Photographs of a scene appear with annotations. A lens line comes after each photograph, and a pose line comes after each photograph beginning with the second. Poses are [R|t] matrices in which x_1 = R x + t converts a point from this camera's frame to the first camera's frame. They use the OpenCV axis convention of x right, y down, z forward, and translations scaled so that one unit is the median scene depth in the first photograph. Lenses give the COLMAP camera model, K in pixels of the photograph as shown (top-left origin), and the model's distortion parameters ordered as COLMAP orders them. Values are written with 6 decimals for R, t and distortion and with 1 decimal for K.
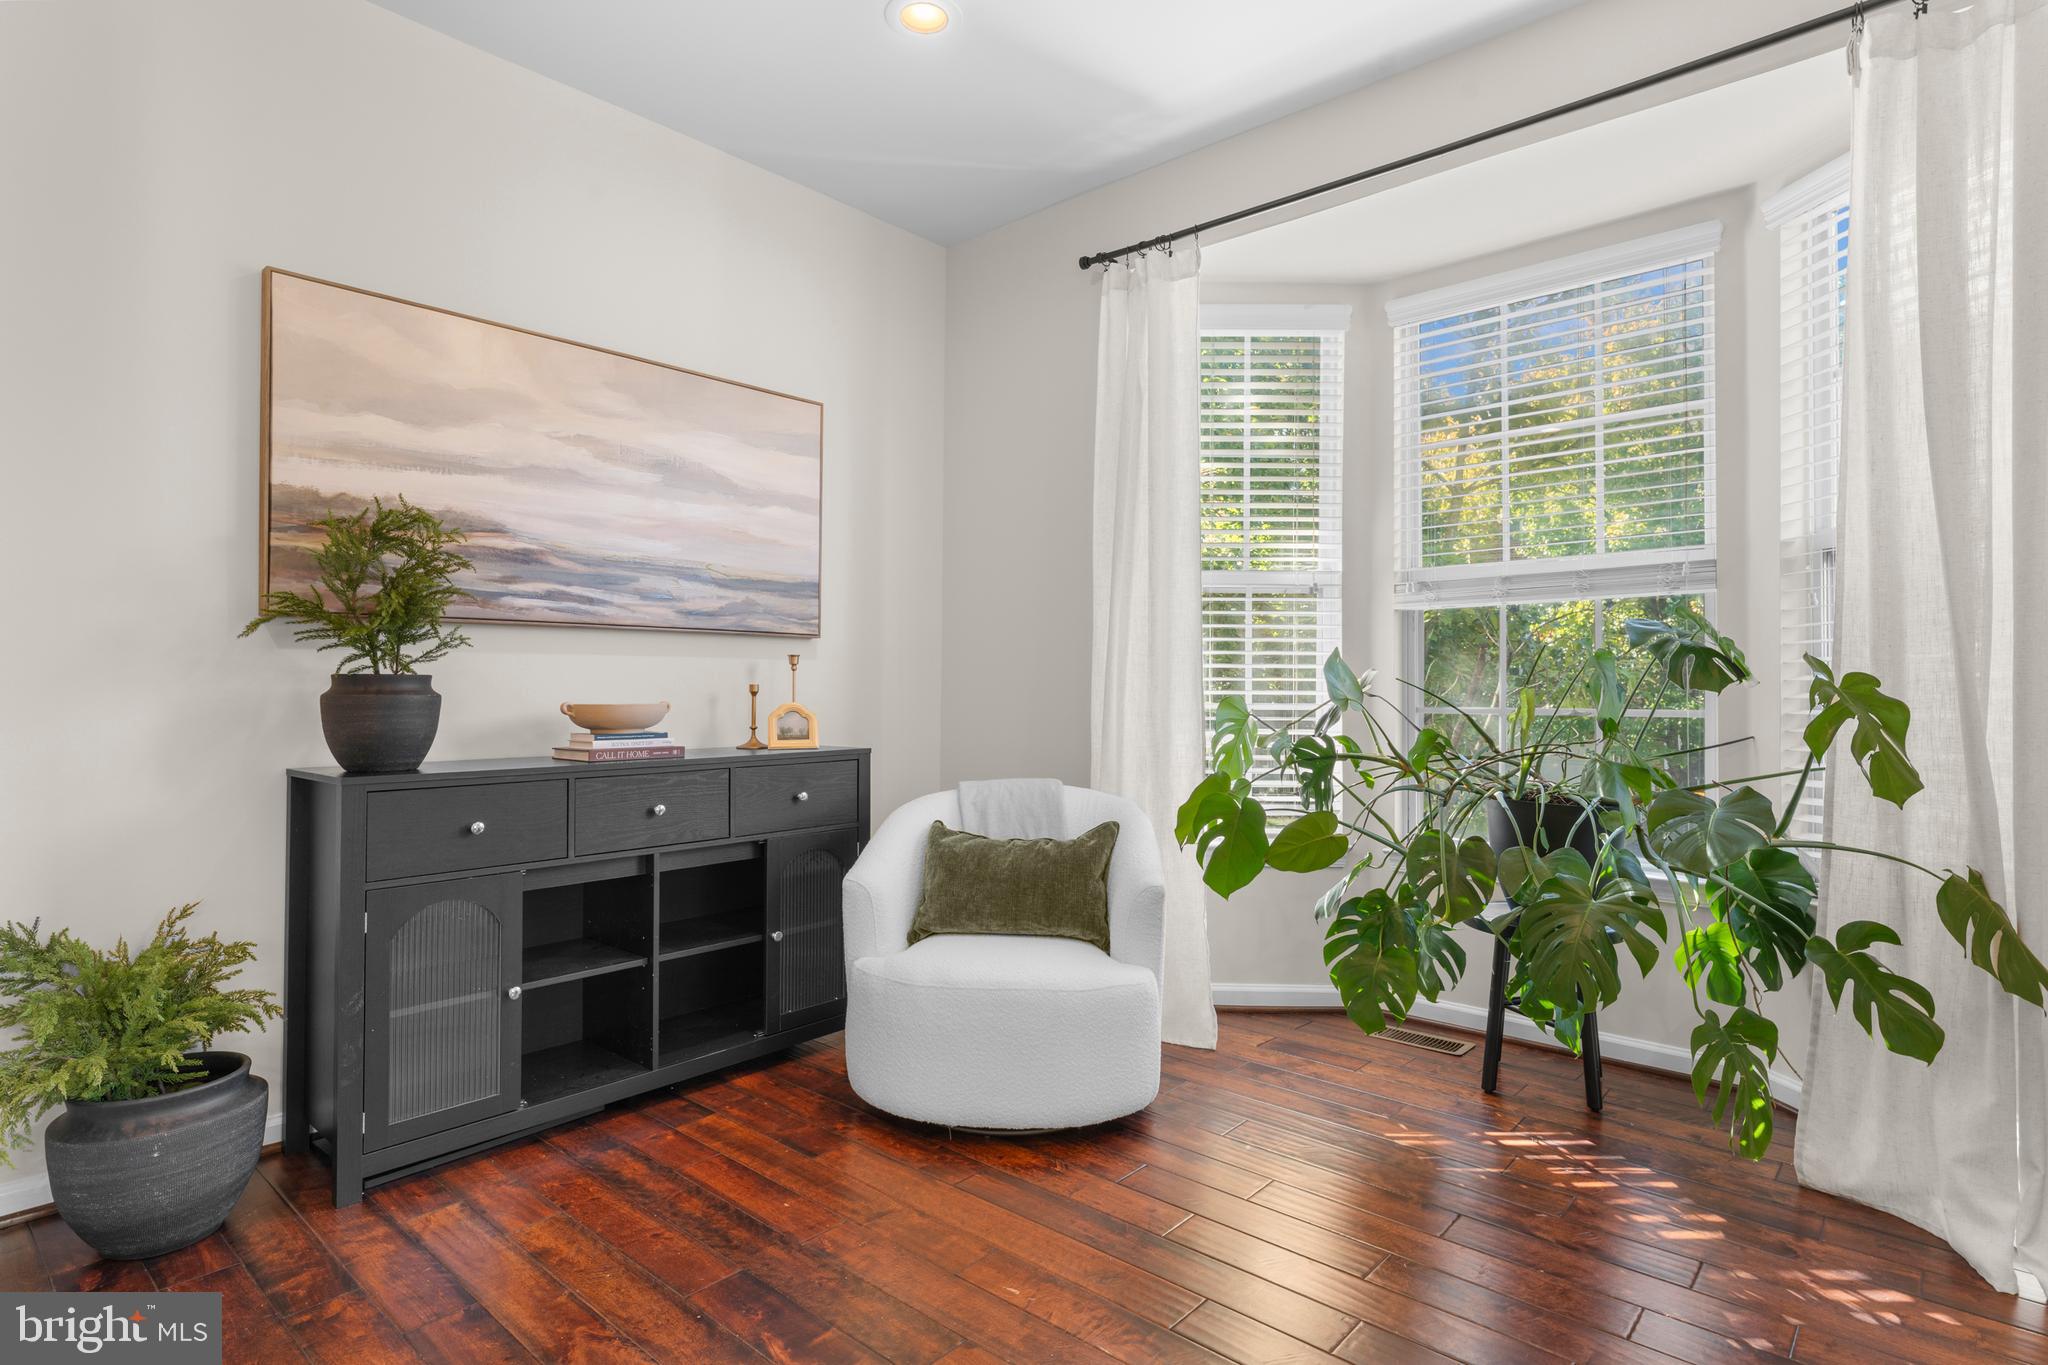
lens RADIAL K [[1057.7, 0, 1026.7], [0, 1057.7, 668.7], [0, 0, 1]] dist [0.001233, 0.000539]
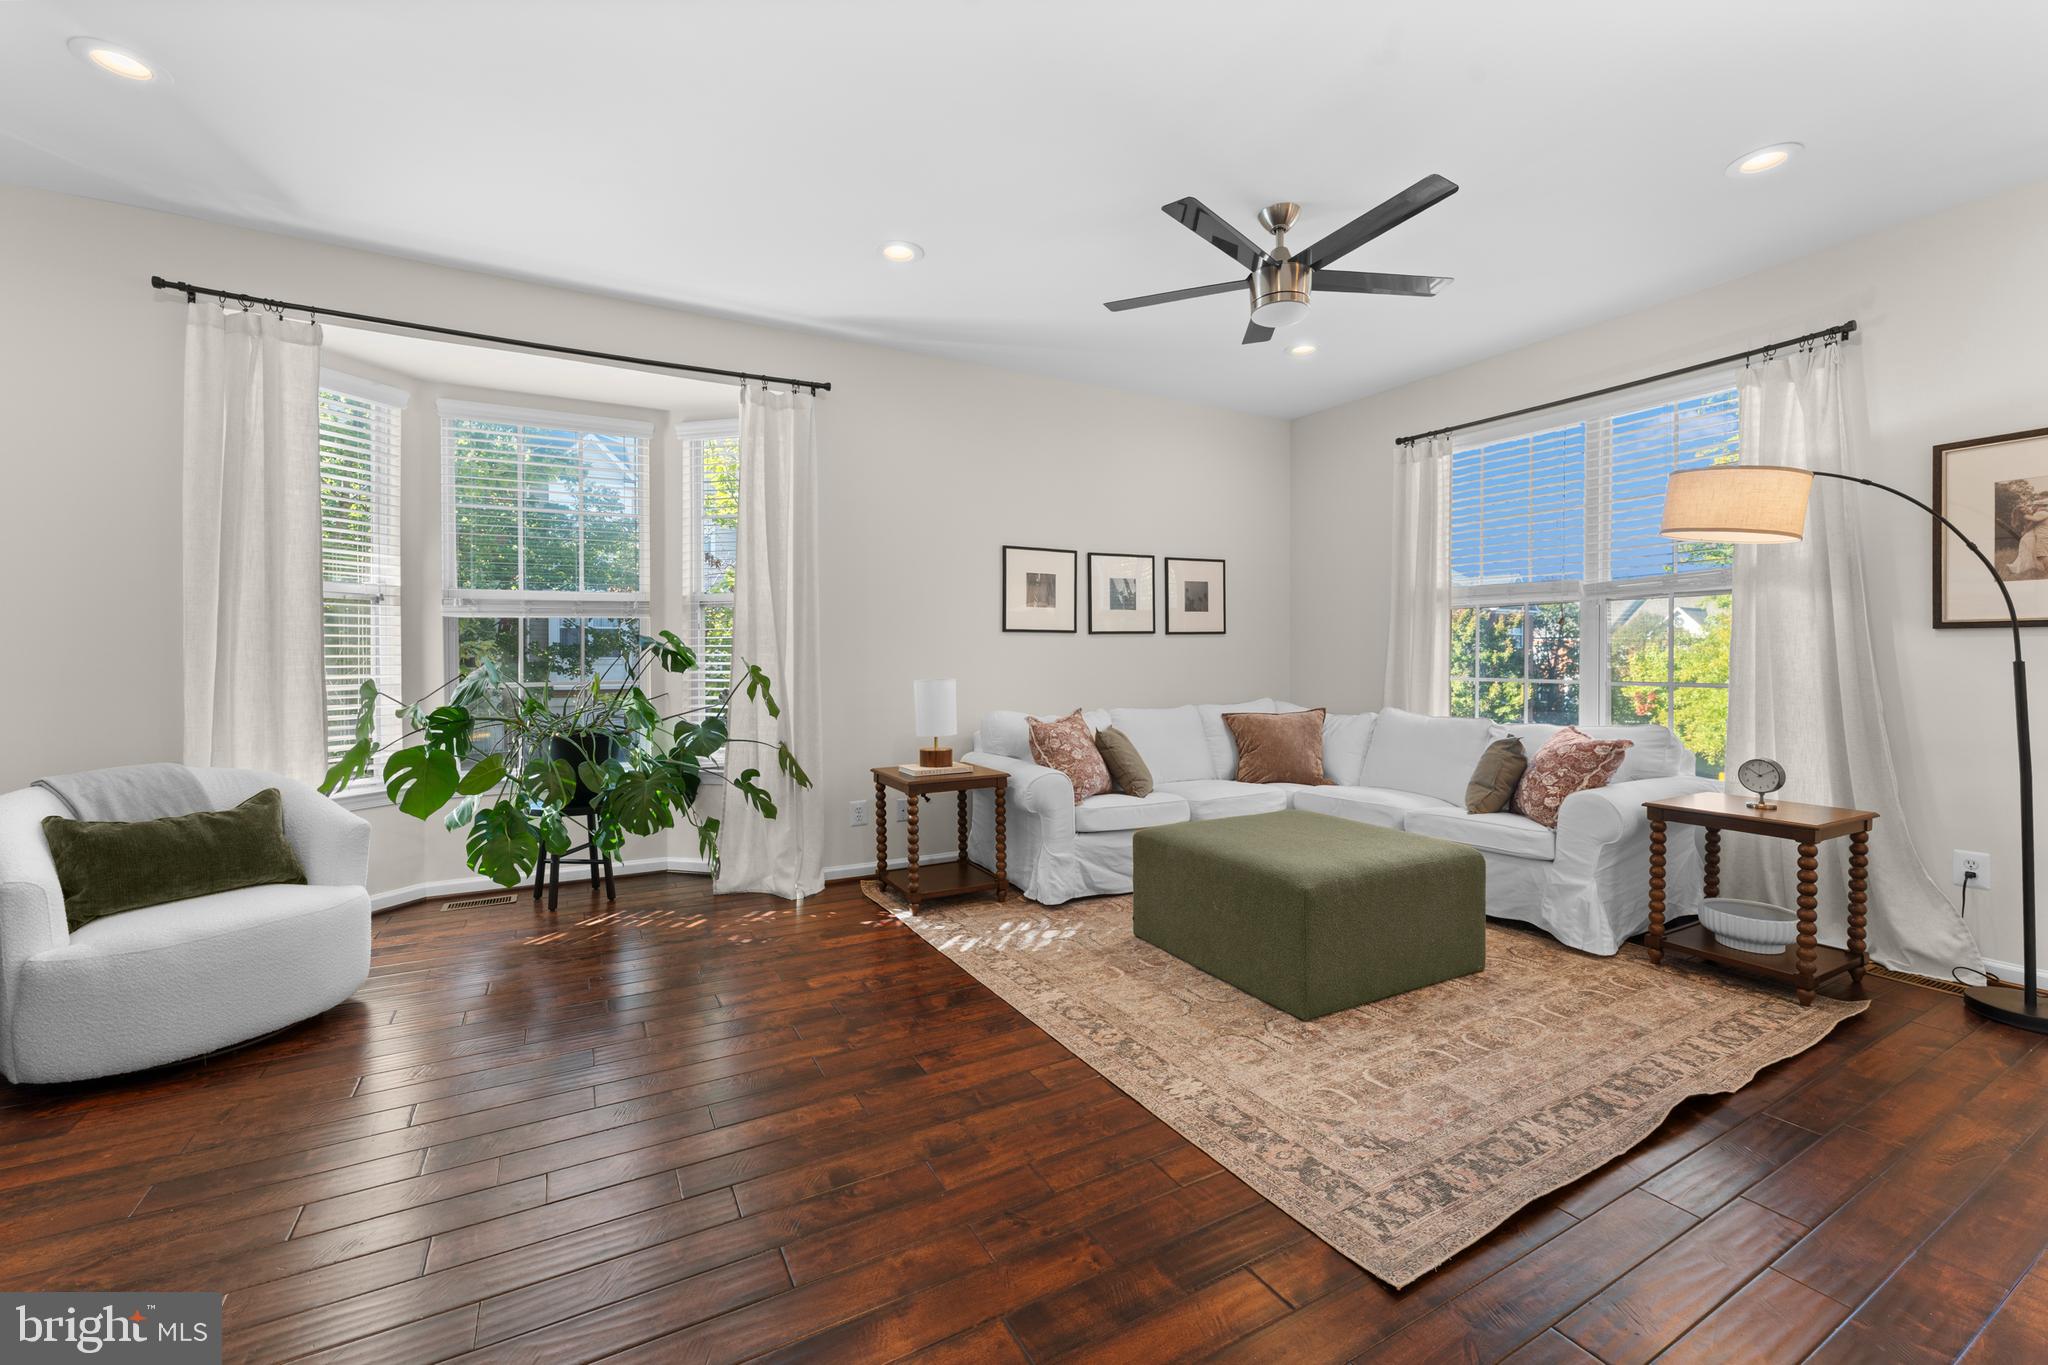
lens RADIAL K [[831.5, 0, 1027.0], [0, 831.5, 662.3], [0, 0, 1]] dist [-0.009941, -0.000139]
pose [[0.332007, -0.012860, 0.943189, -0.569733], [-0.012856, 0.999752, 0.018157, -0.030901], [-0.943189, -0.018154, 0.331759, -0.149145]]
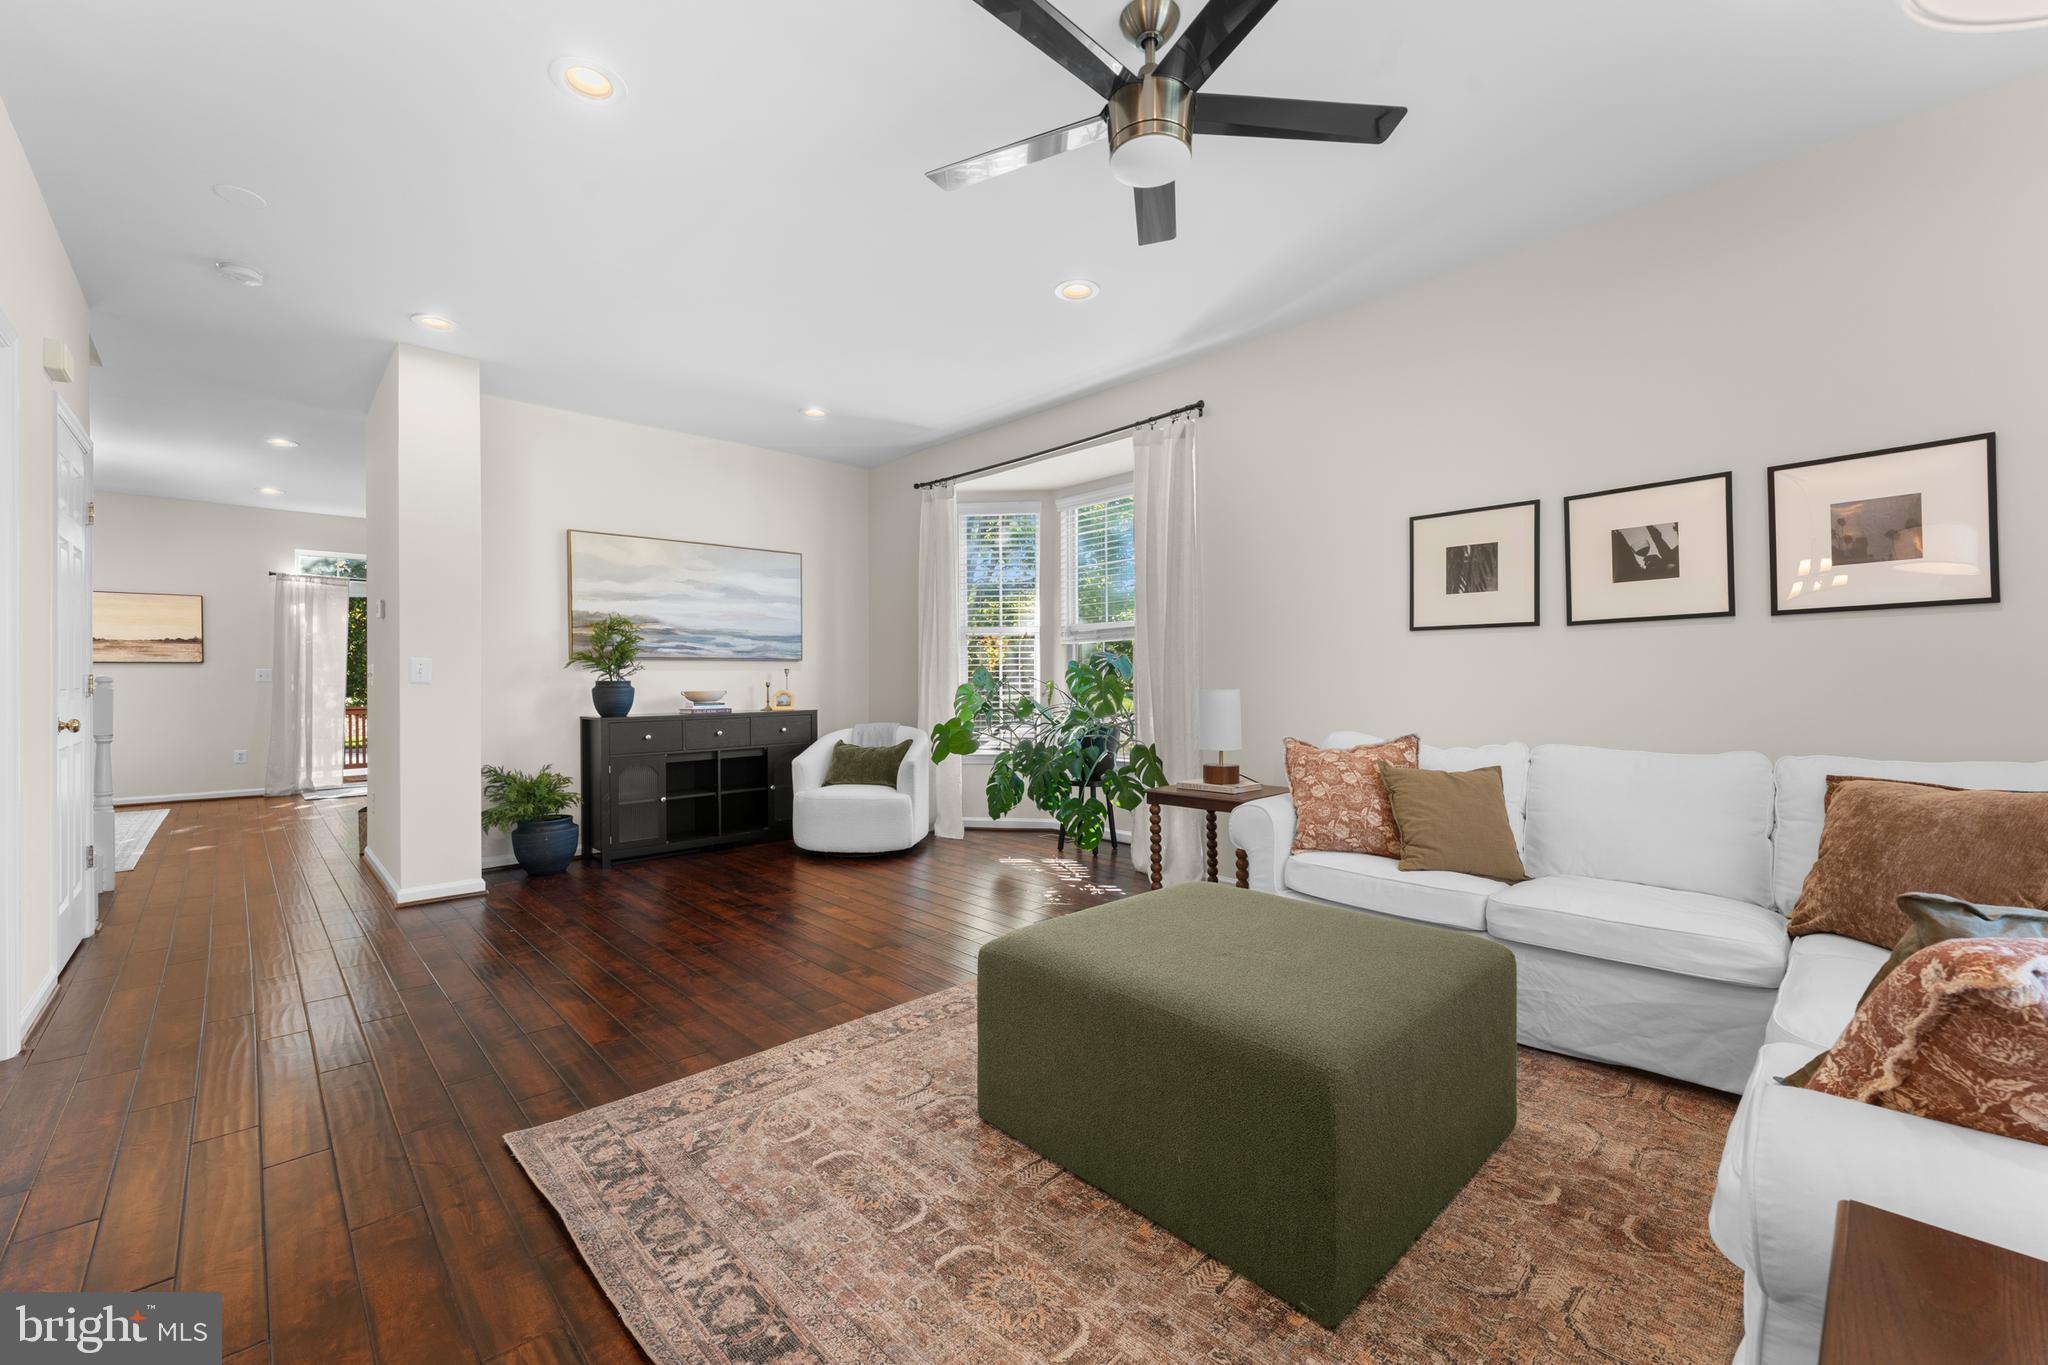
lens RADIAL K [[825.3, 0, 1024.0], [0, 825.3, 682.5], [0, 0, 1]] dist [-0.002869, -0.000133]
pose [[0.996587, -0.012361, -0.081624, 0.520951], [0.014121, 0.999679, 0.021012, -0.016916], [0.081338, -0.022093, 0.996442, -0.868254]]
